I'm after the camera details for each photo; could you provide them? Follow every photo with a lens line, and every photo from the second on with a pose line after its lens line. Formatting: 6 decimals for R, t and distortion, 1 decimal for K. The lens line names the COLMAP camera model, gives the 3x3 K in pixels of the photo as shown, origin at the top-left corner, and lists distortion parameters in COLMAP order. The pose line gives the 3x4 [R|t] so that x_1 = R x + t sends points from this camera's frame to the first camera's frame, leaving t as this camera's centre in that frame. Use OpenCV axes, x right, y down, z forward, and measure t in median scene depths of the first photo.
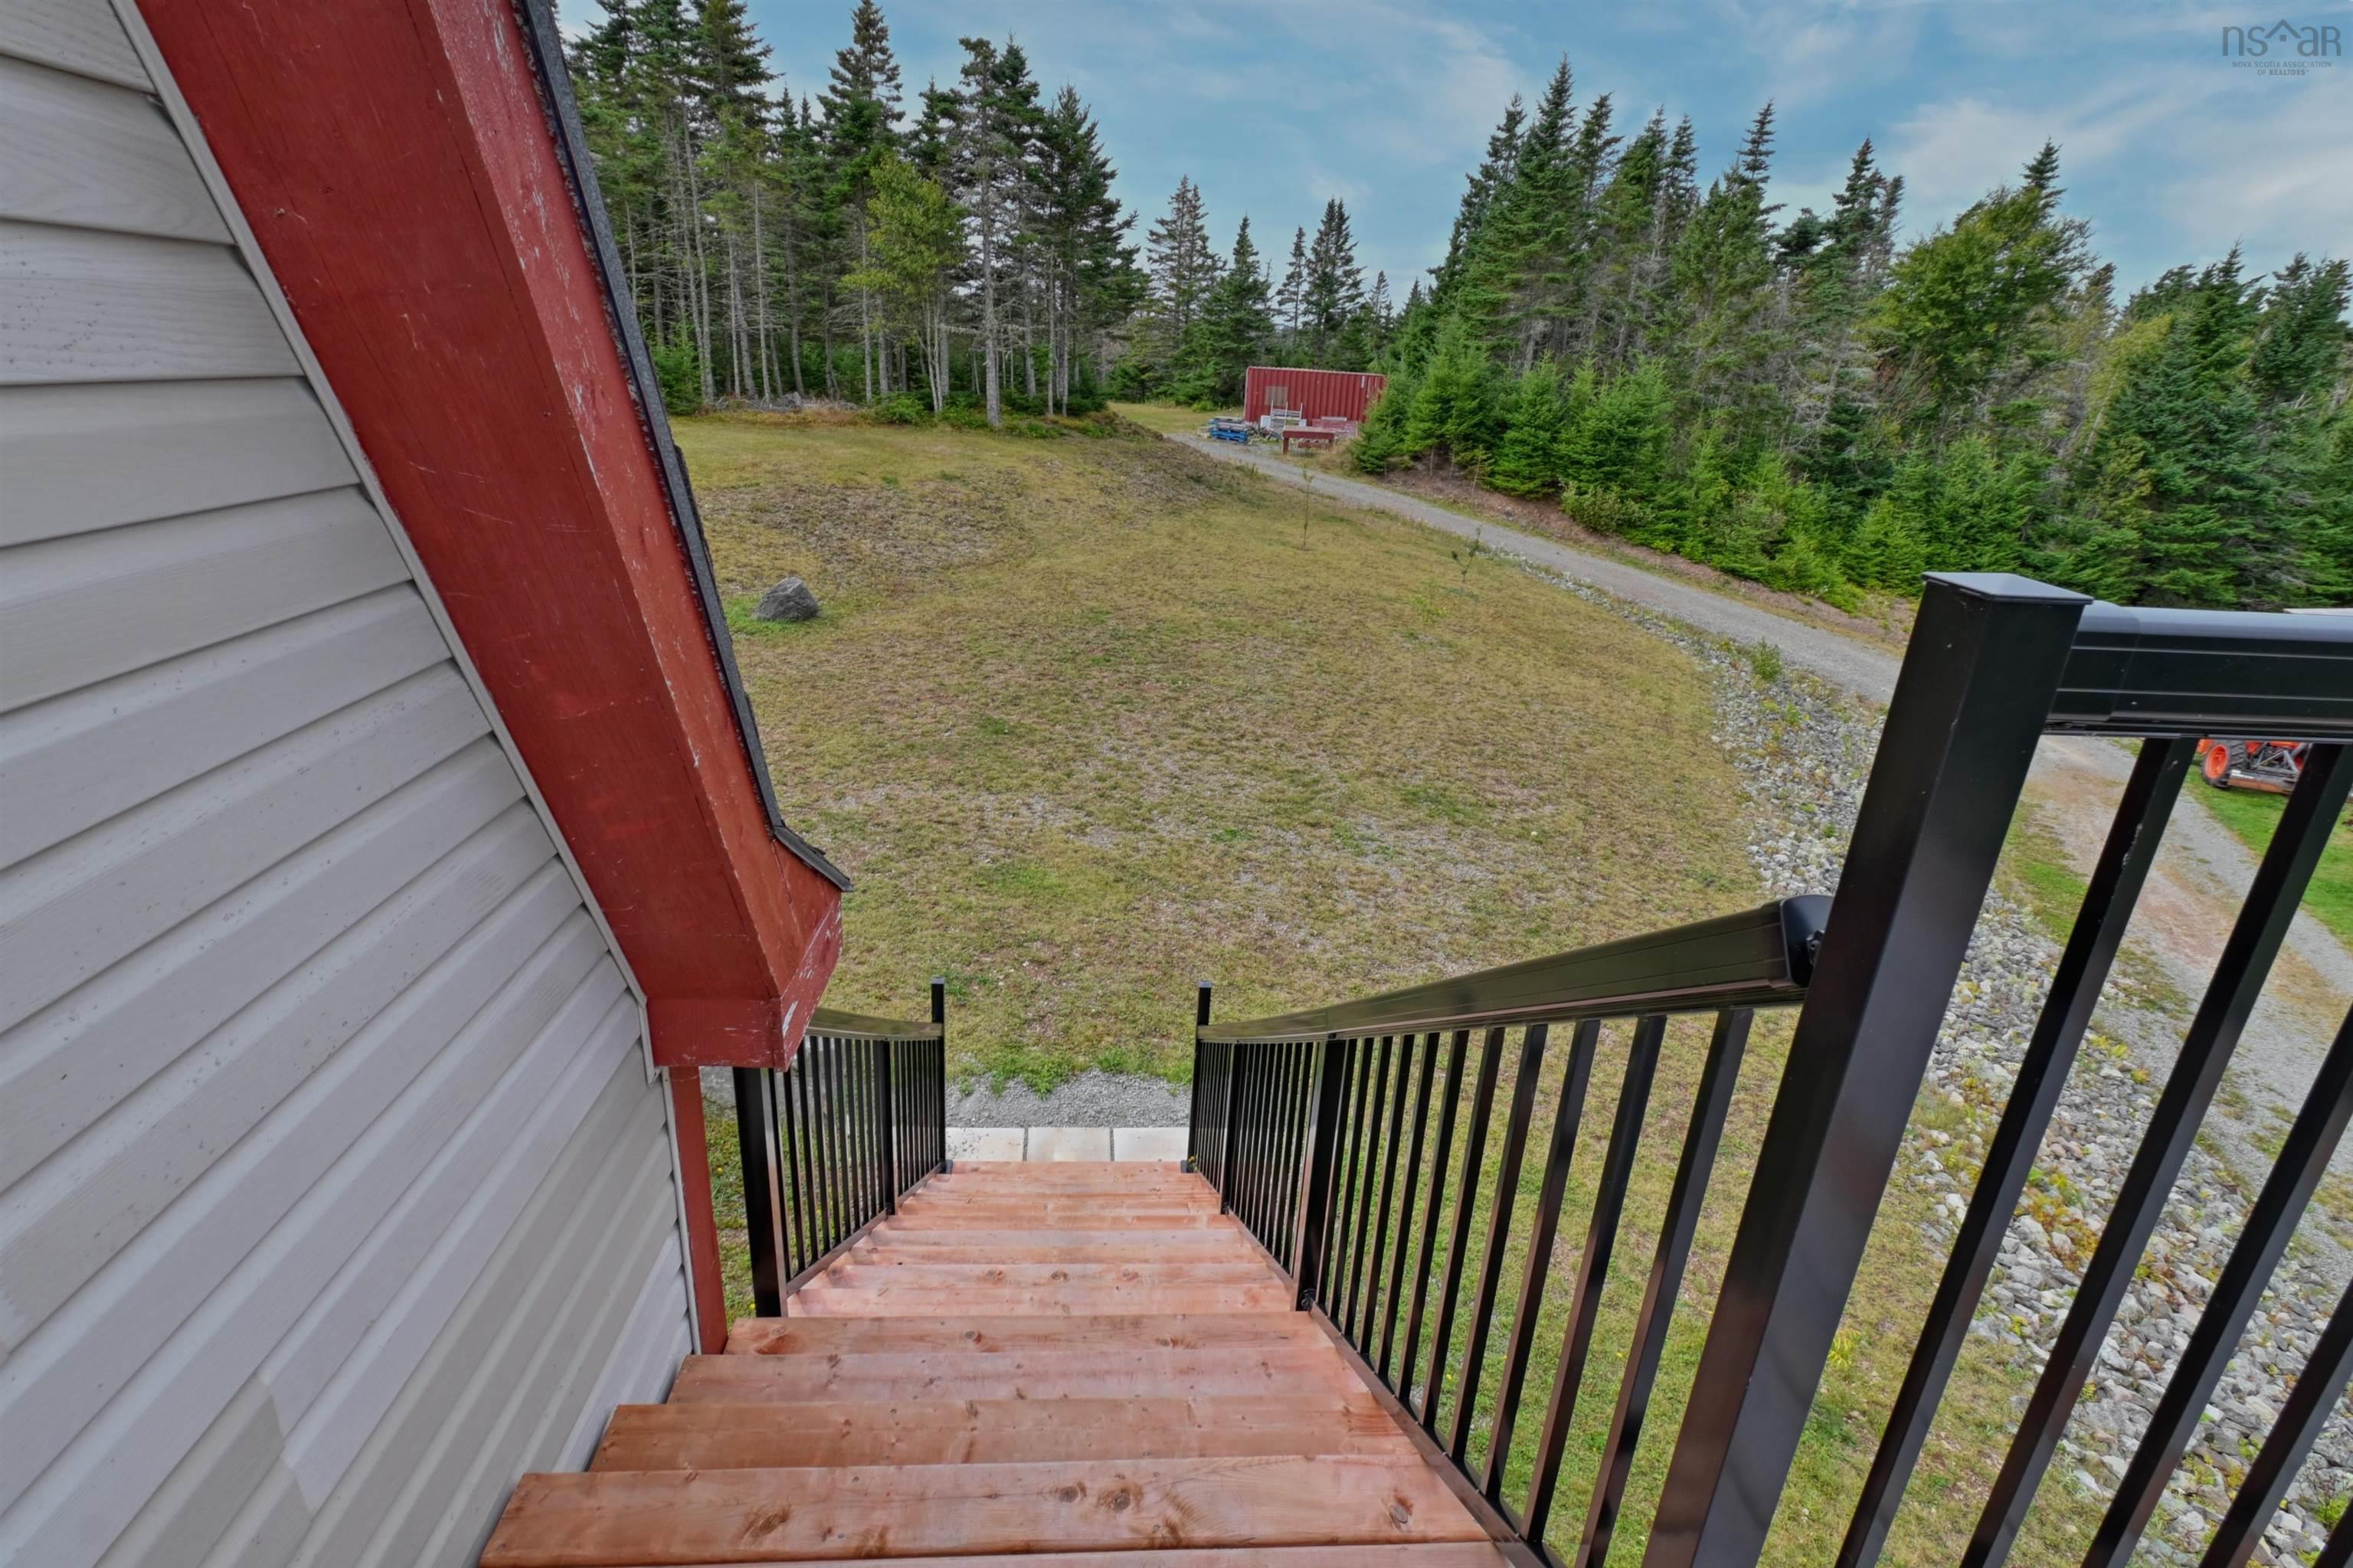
lens RADIAL K [[1151.3, 0, 1176.5], [0, 1151.3, 784.0], [0, 0, 1]] dist [0.016504, 0.000070]
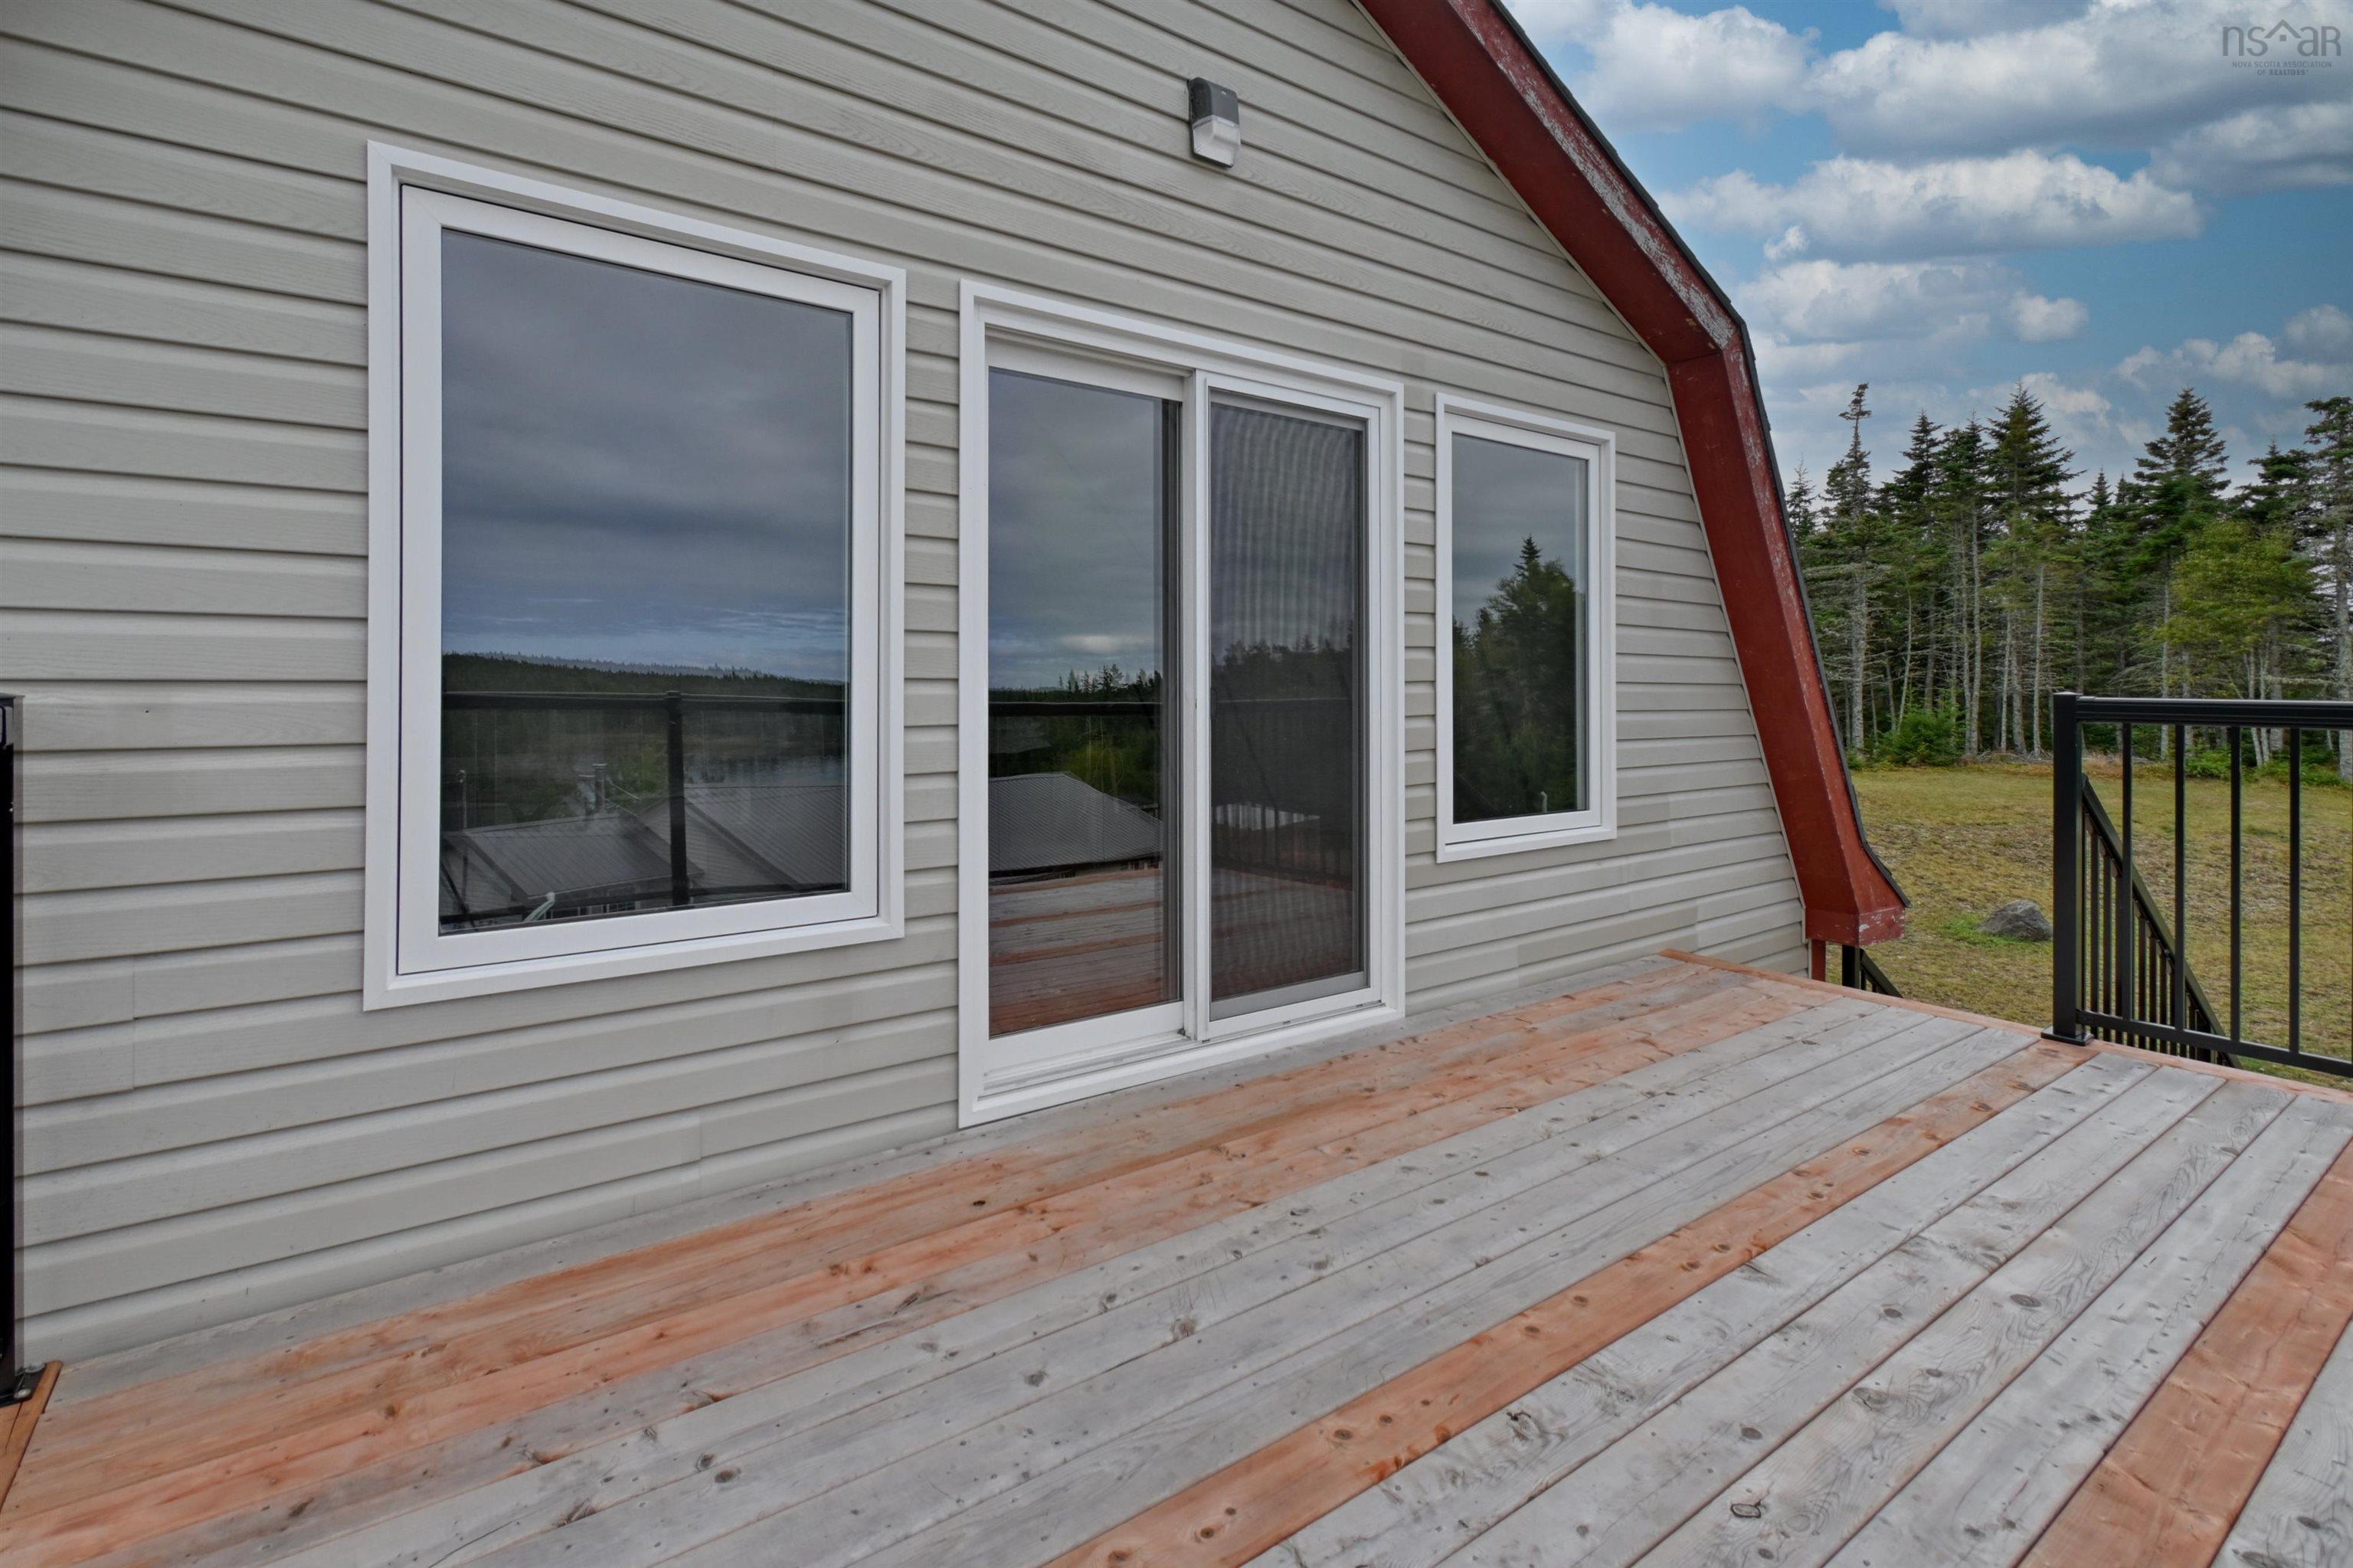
lens RADIAL K [[1105.1, 0, 1173.0], [0, 1105.1, 667.8], [0, 0, 1]] dist [0.002885, -0.000368]
pose [[0.536048, -0.061349, -0.841955, 0.068781], [-0.277808, 0.928984, -0.244563, 0.051398], [0.797167, 0.364999, 0.480937, -0.116679]]
